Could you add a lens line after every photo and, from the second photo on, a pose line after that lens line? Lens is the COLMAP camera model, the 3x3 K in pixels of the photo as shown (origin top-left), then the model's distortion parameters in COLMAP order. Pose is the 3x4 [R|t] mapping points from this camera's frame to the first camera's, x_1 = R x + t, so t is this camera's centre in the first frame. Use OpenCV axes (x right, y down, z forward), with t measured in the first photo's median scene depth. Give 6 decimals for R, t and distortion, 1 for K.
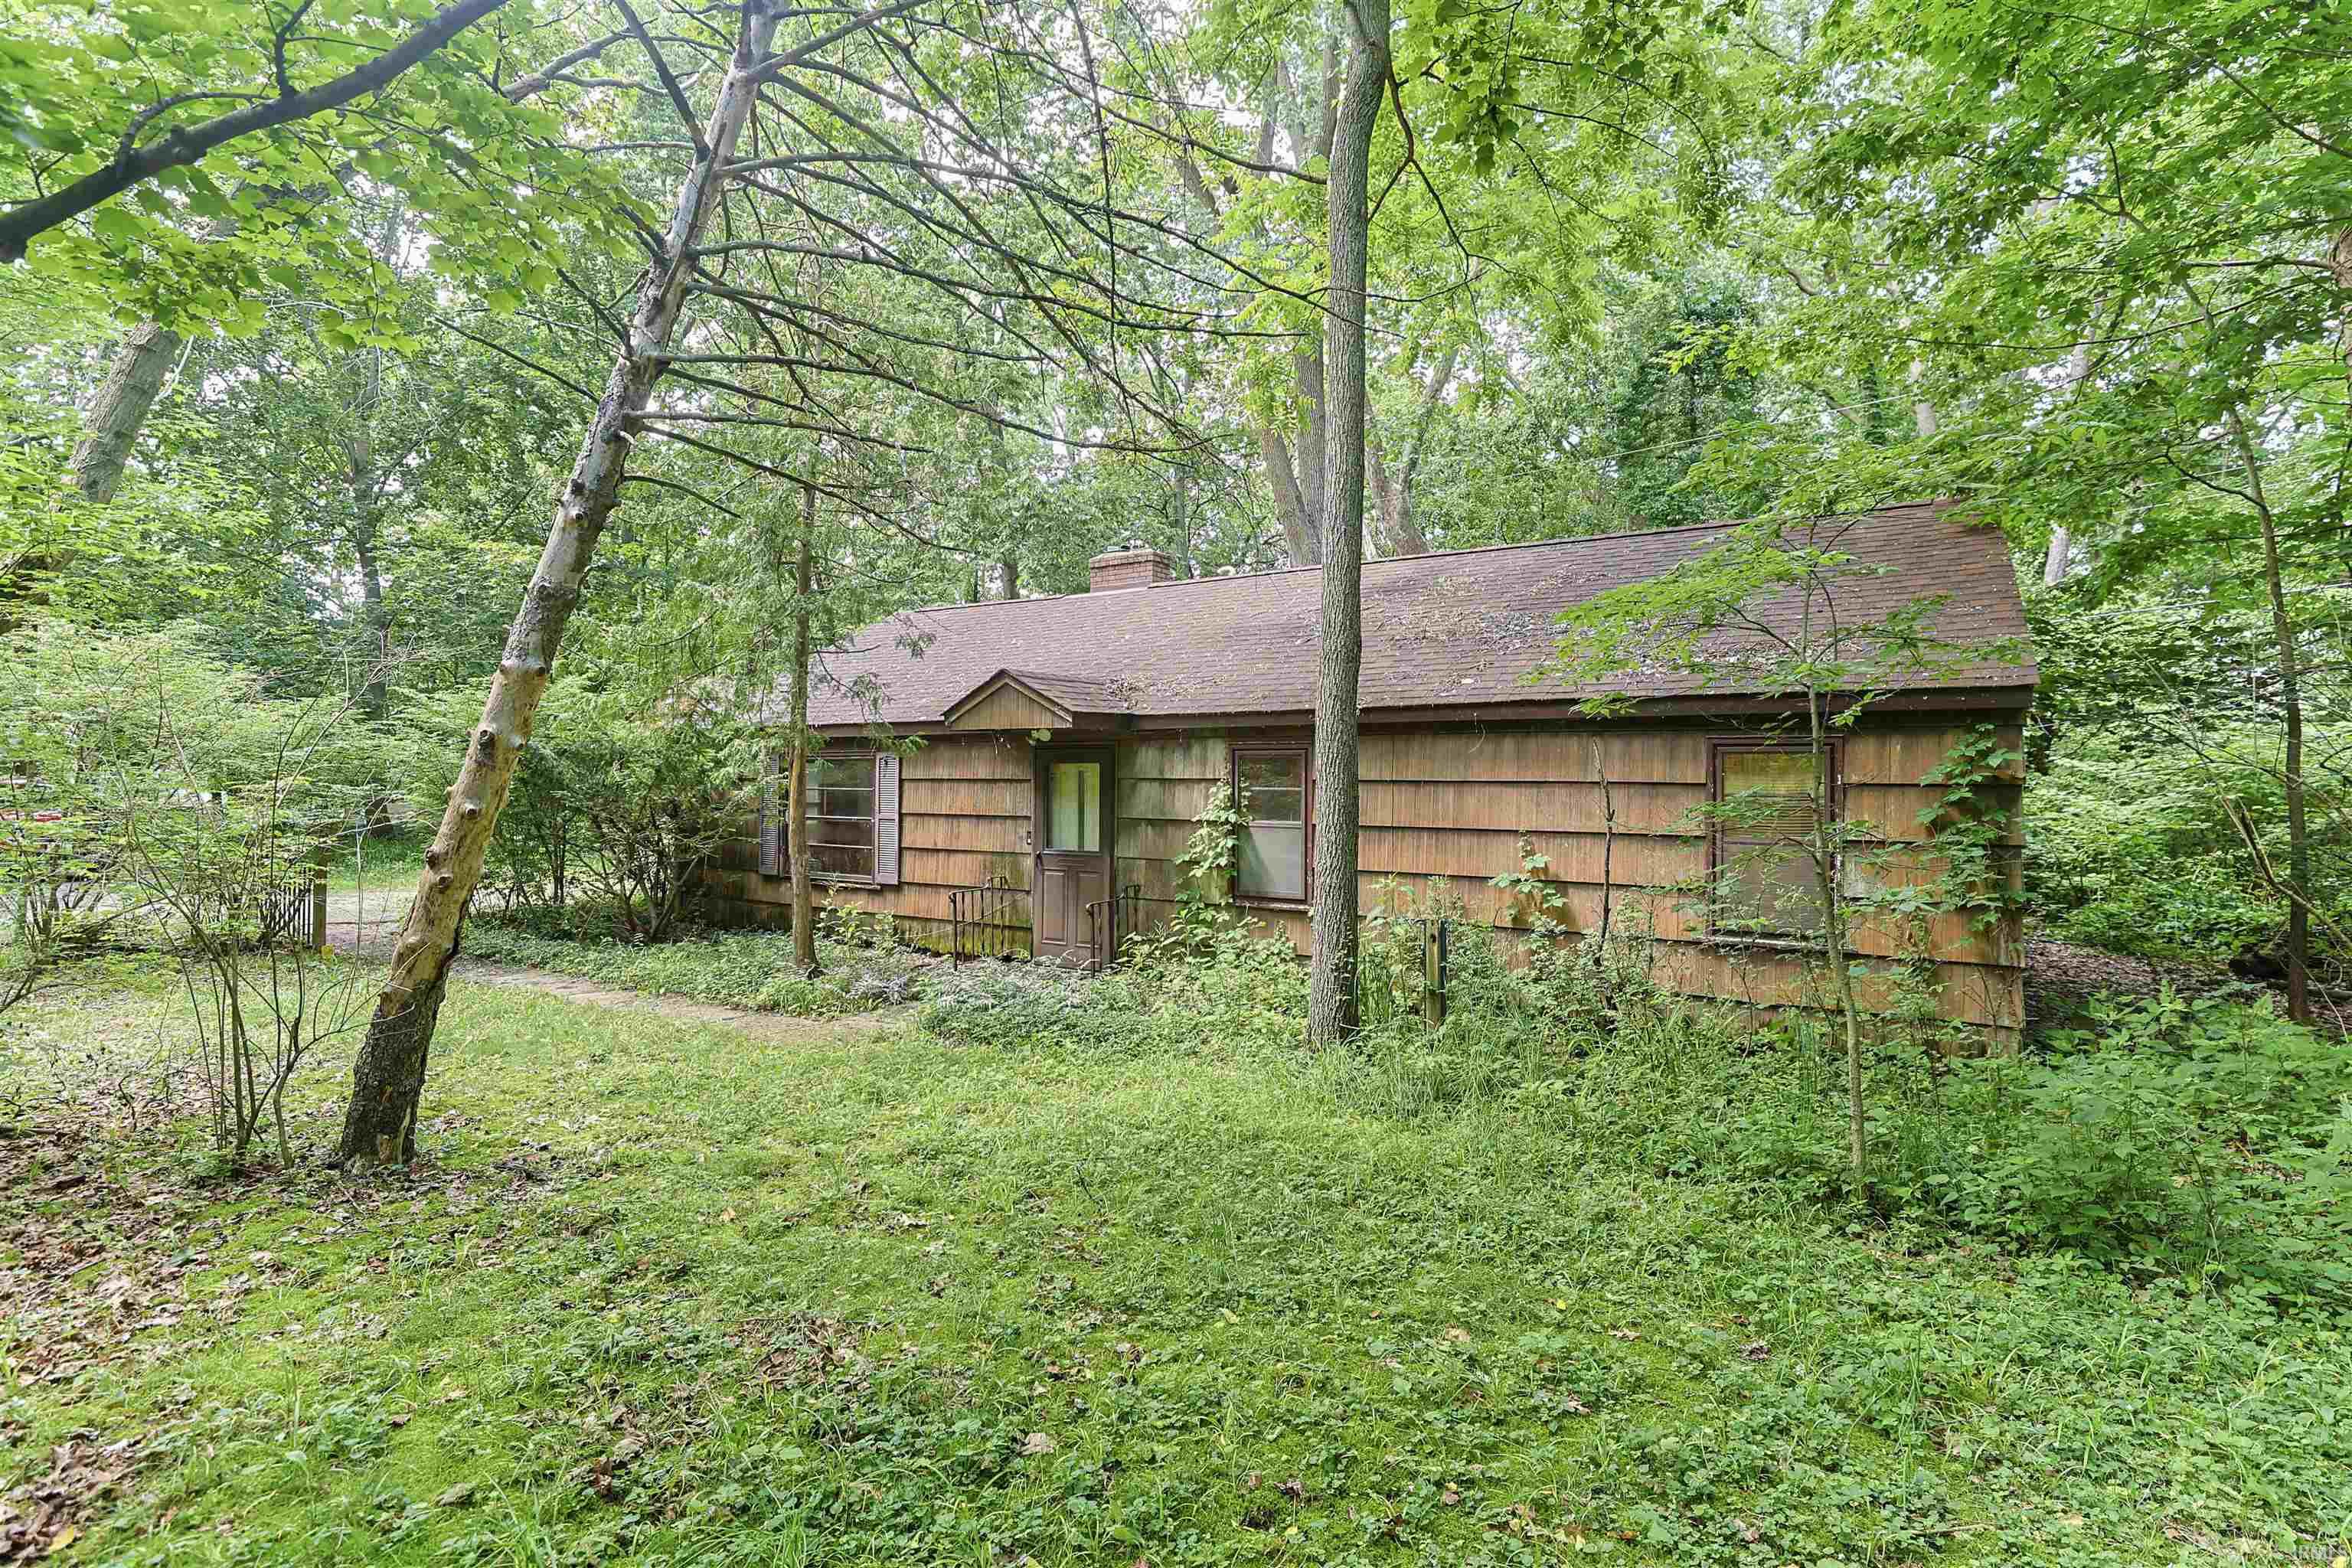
lens RADIAL K [[1142.9, 0, 1213.7], [0, 1142.9, 774.6], [0, 0, 1]] dist [-0.023460, 0.013076]
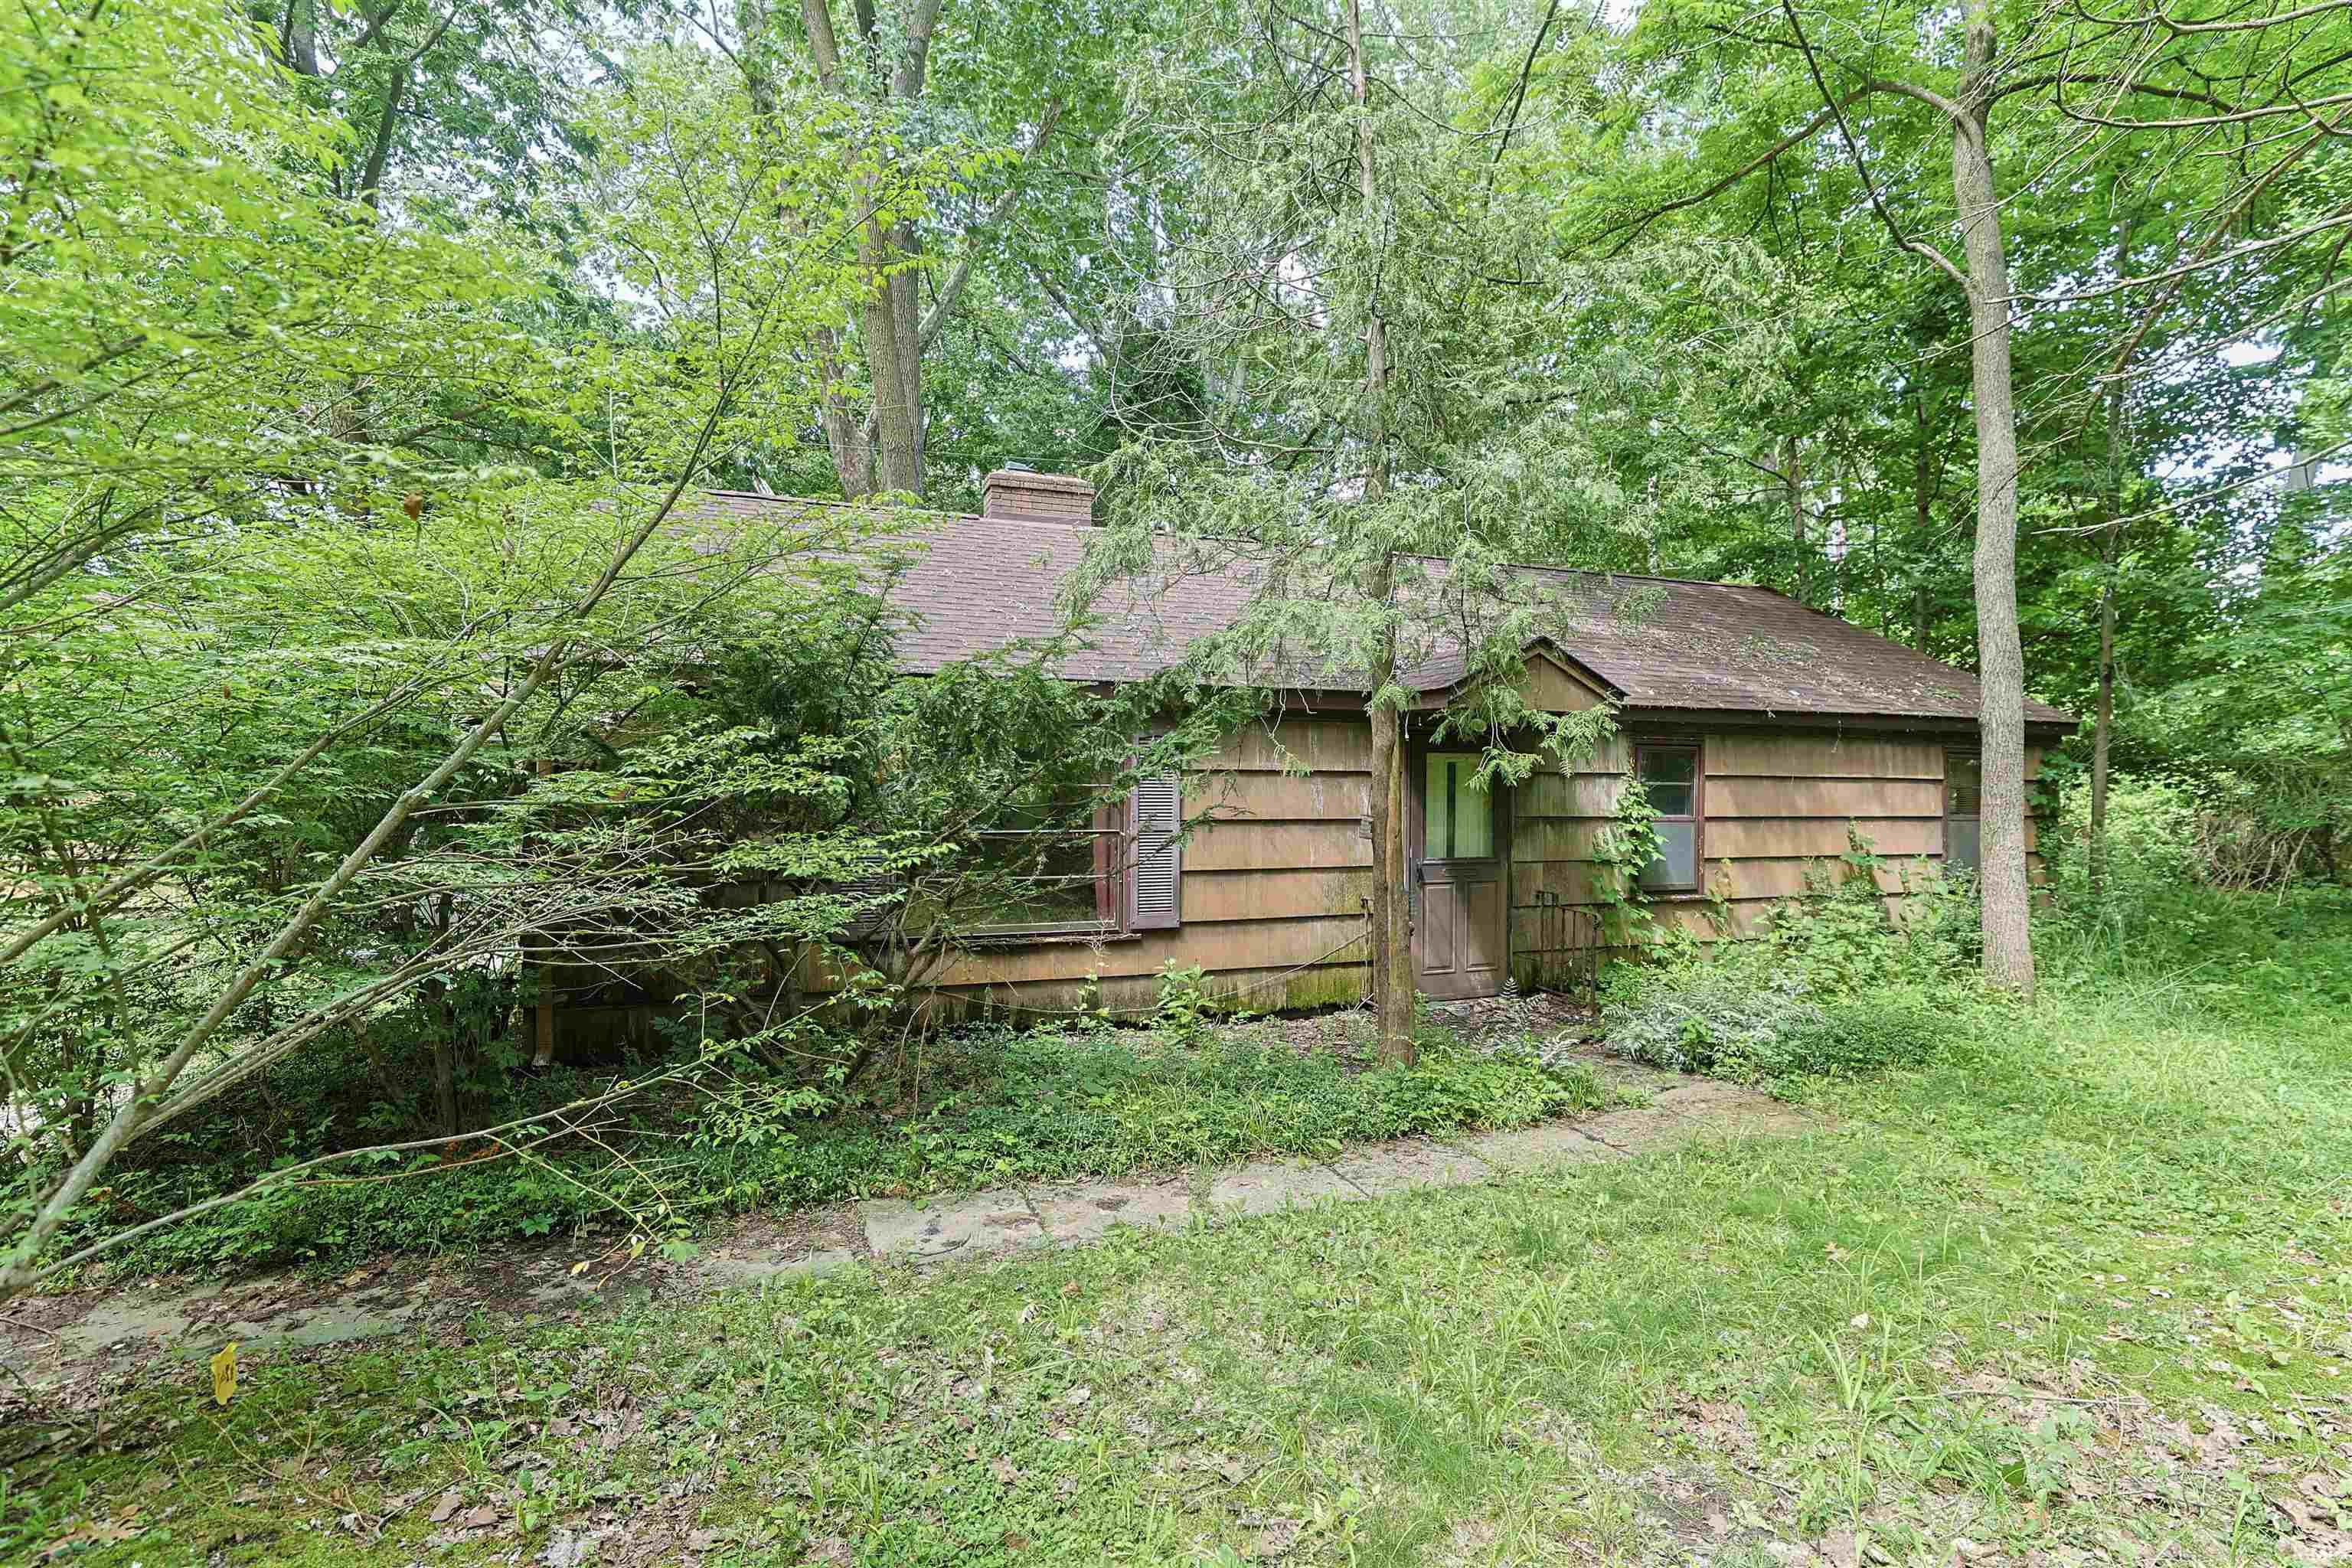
lens RADIAL K [[1142.9, 0, 1213.7], [0, 1142.9, 774.6], [0, 0, 1]] dist [-0.023460, 0.013076]
pose [[0.584916, -0.002922, 0.811089, -0.839778], [-0.013890, 0.999811, 0.013618, -0.003576], [-0.810975, -0.019231, 0.584765, 0.607336]]
